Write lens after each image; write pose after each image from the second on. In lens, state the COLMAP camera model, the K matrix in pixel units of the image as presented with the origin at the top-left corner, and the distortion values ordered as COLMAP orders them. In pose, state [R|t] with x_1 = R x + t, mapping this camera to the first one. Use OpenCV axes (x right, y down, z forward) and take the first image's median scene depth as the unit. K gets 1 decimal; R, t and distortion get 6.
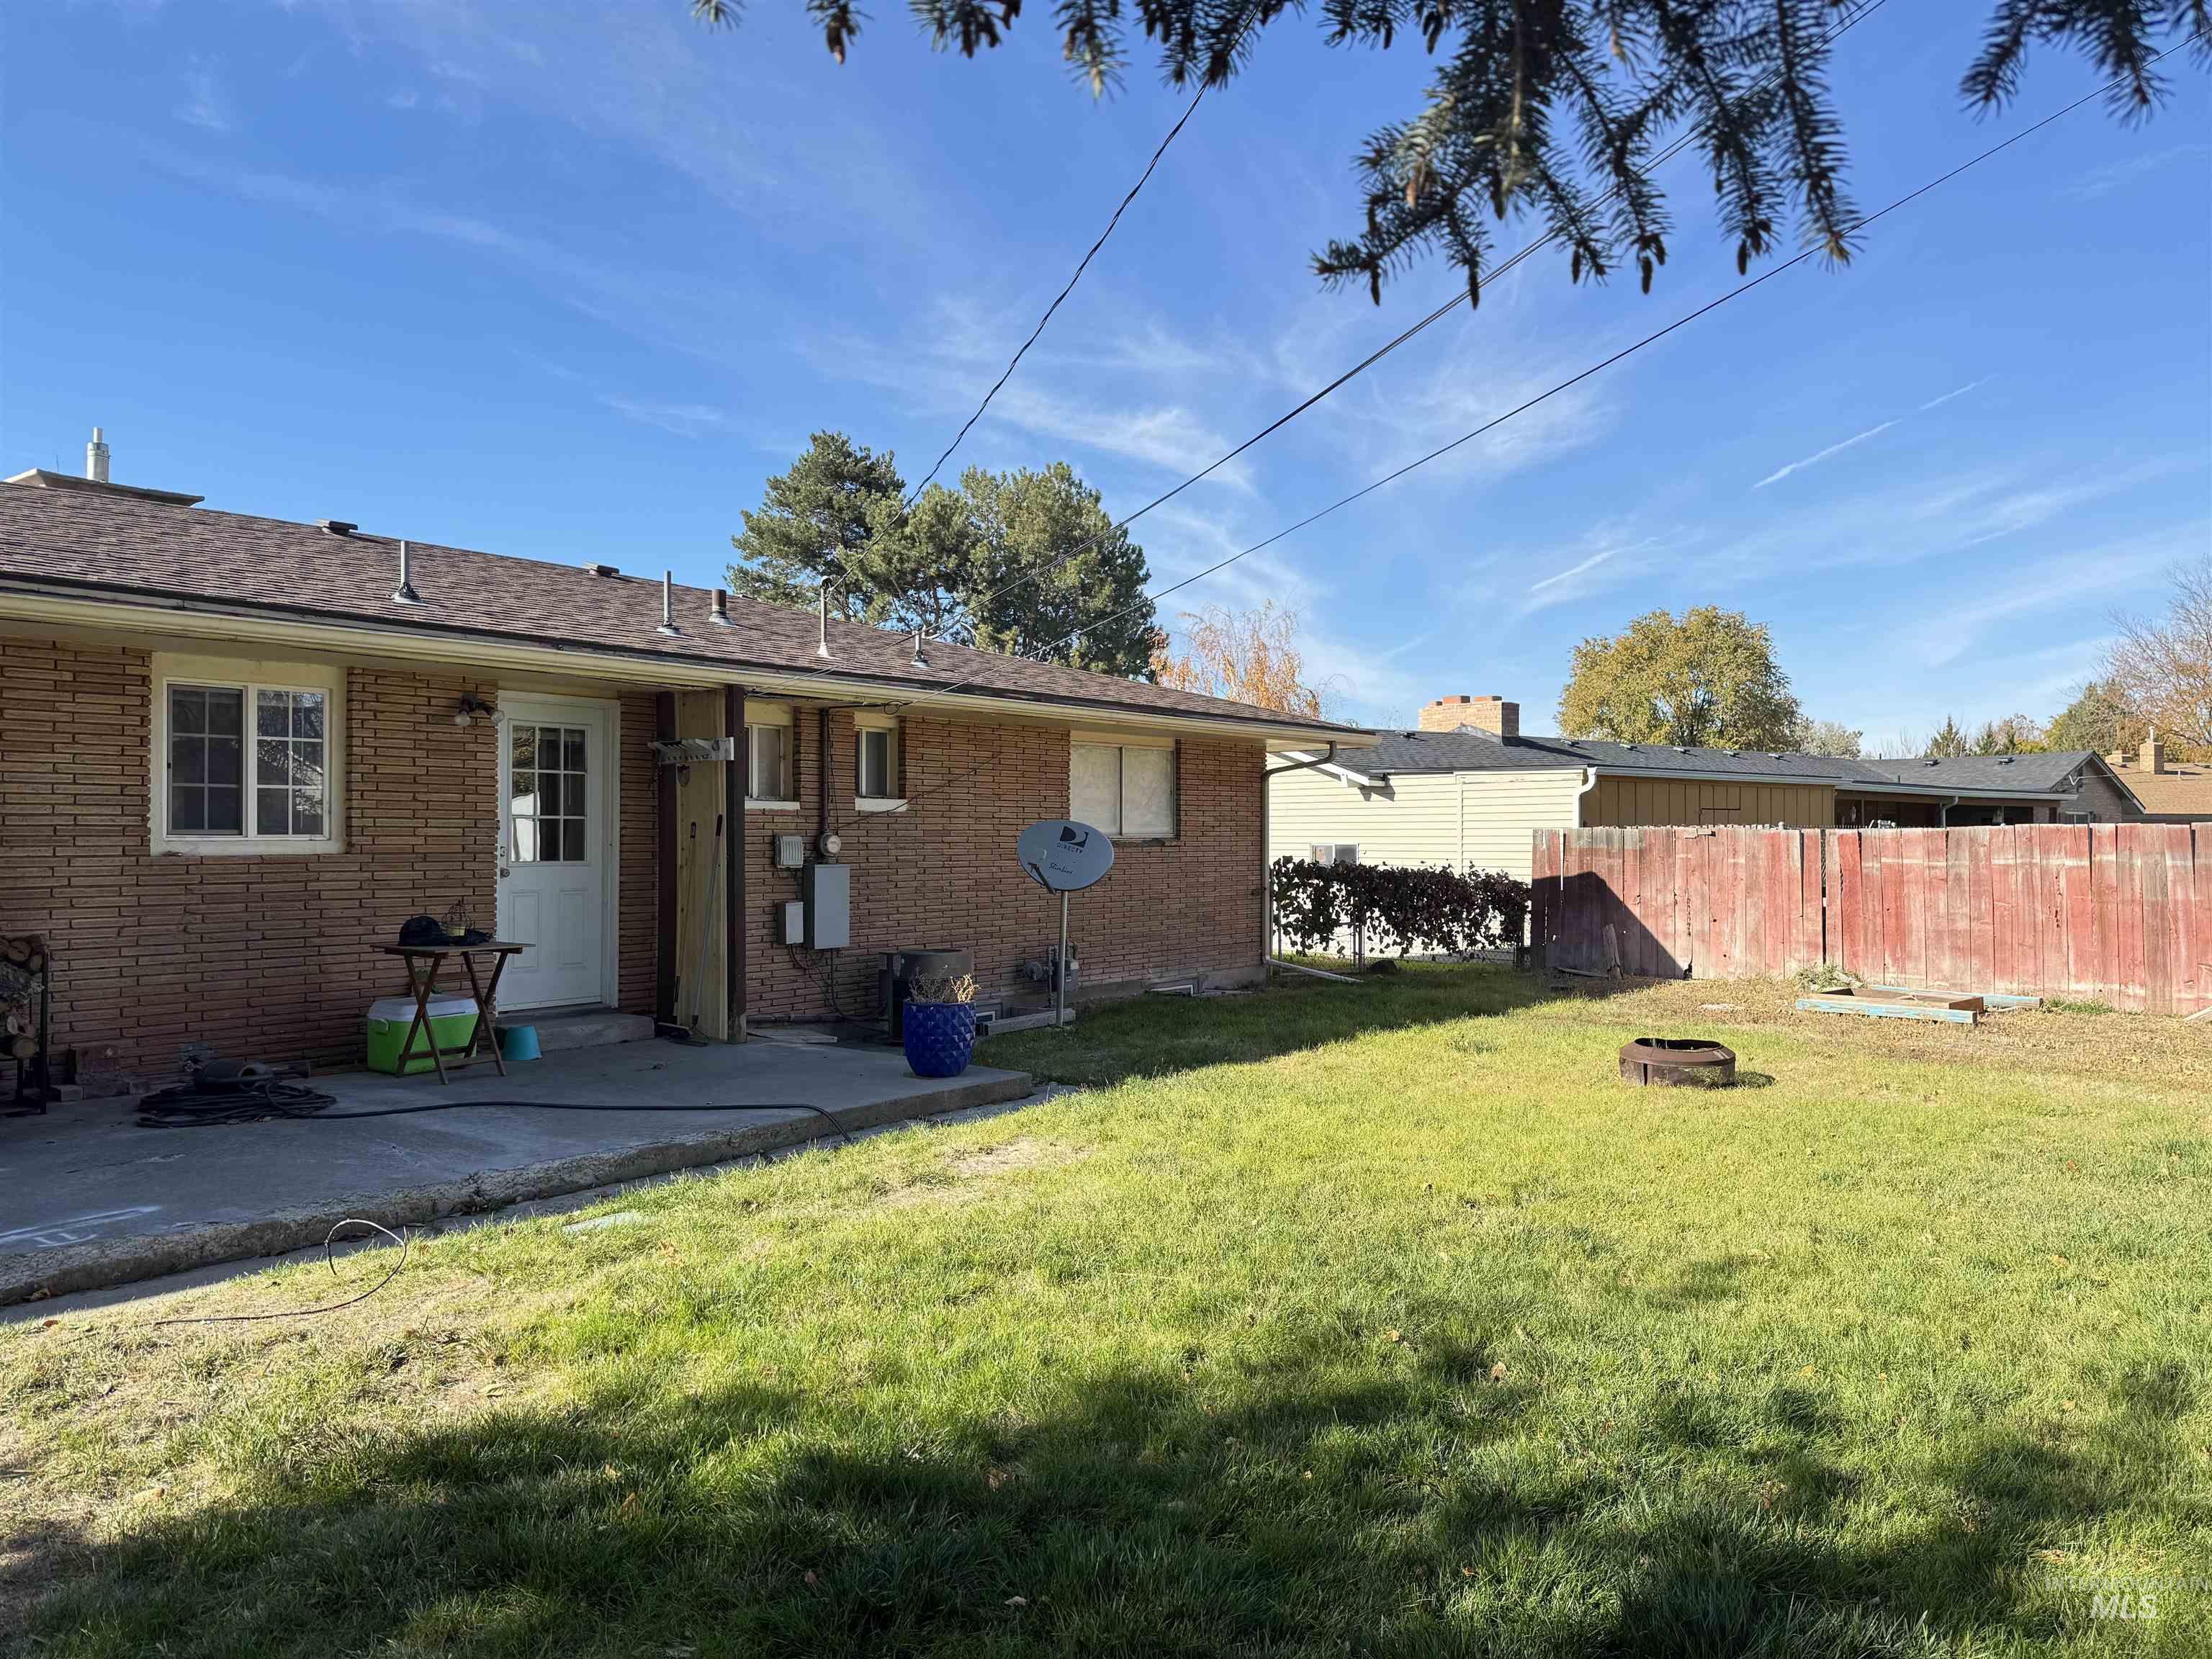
lens RADIAL K [[1537.8, 0, 1109.4], [0, 1537.8, 828.3], [0, 0, 1]] dist [-0.008790, -0.005987]
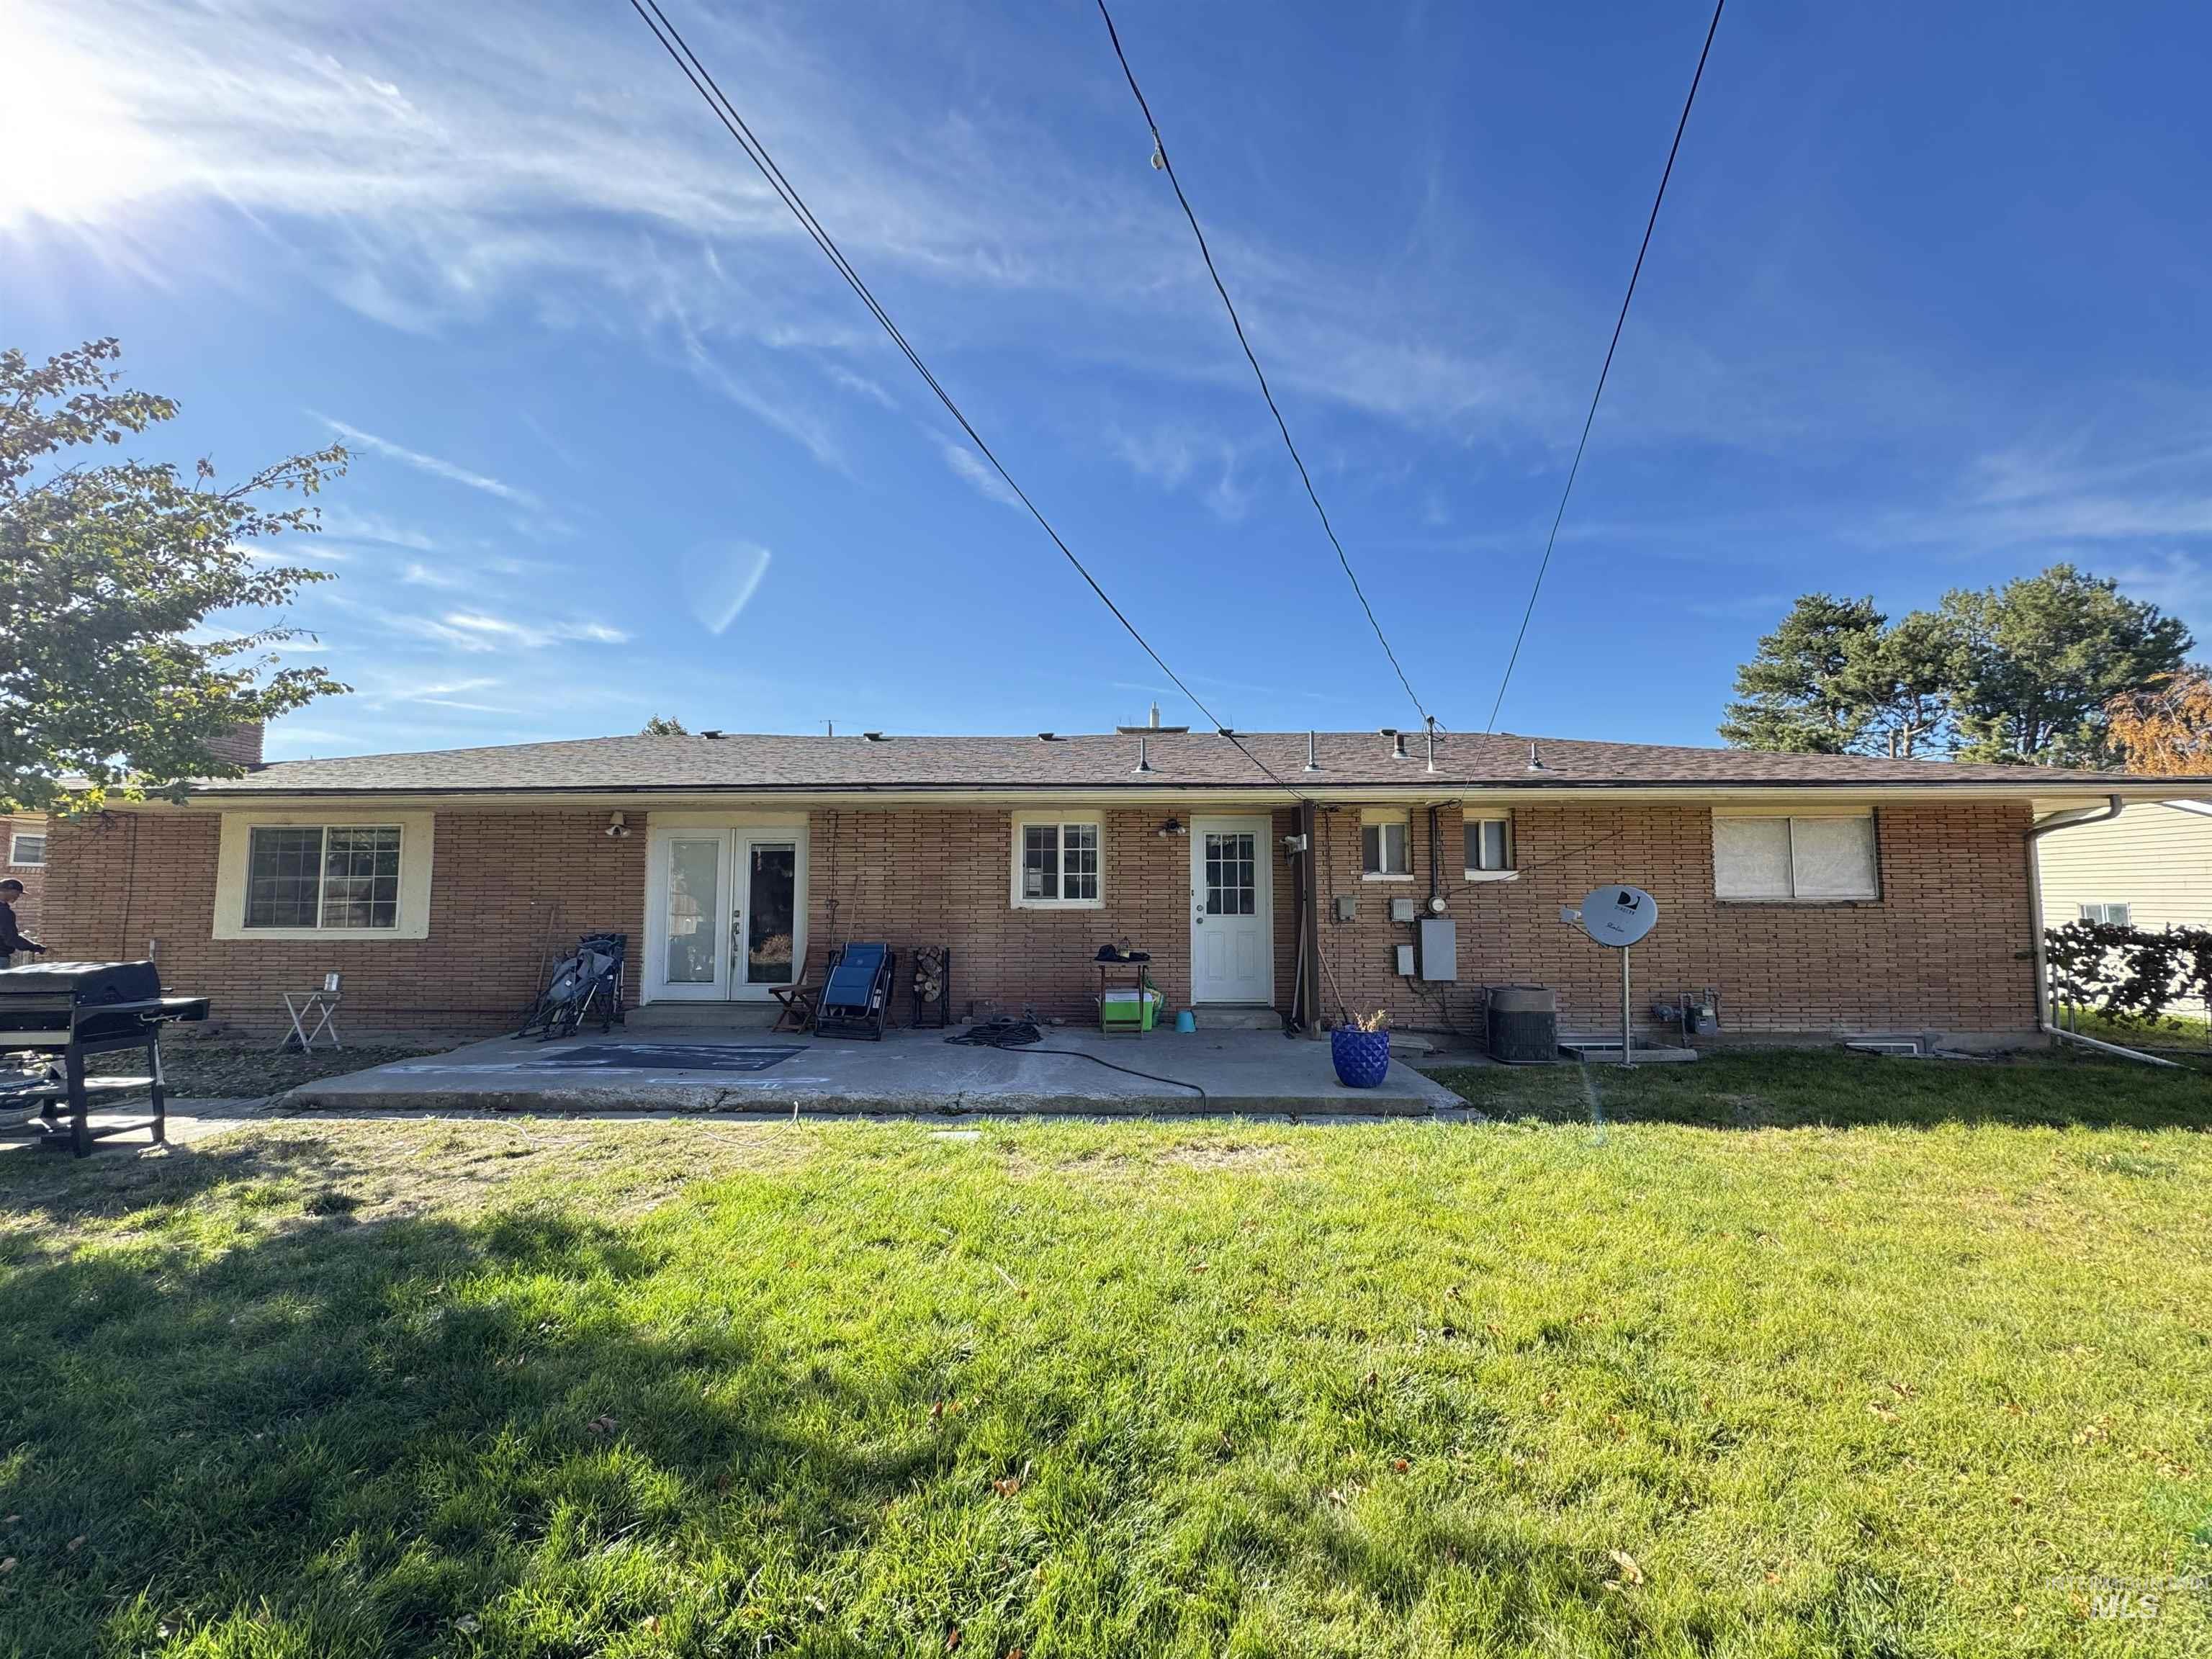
lens RADIAL K [[874.8, 0, 1108.4], [0, 874.8, 828.4], [0, 0, 1]] dist [0.001781, -0.000427]
pose [[0.592930, -0.060854, -0.802951, 0.245842], [0.005789, 0.997437, -0.071319, -0.003549], [0.805233, 0.037639, 0.591763, 0.245255]]
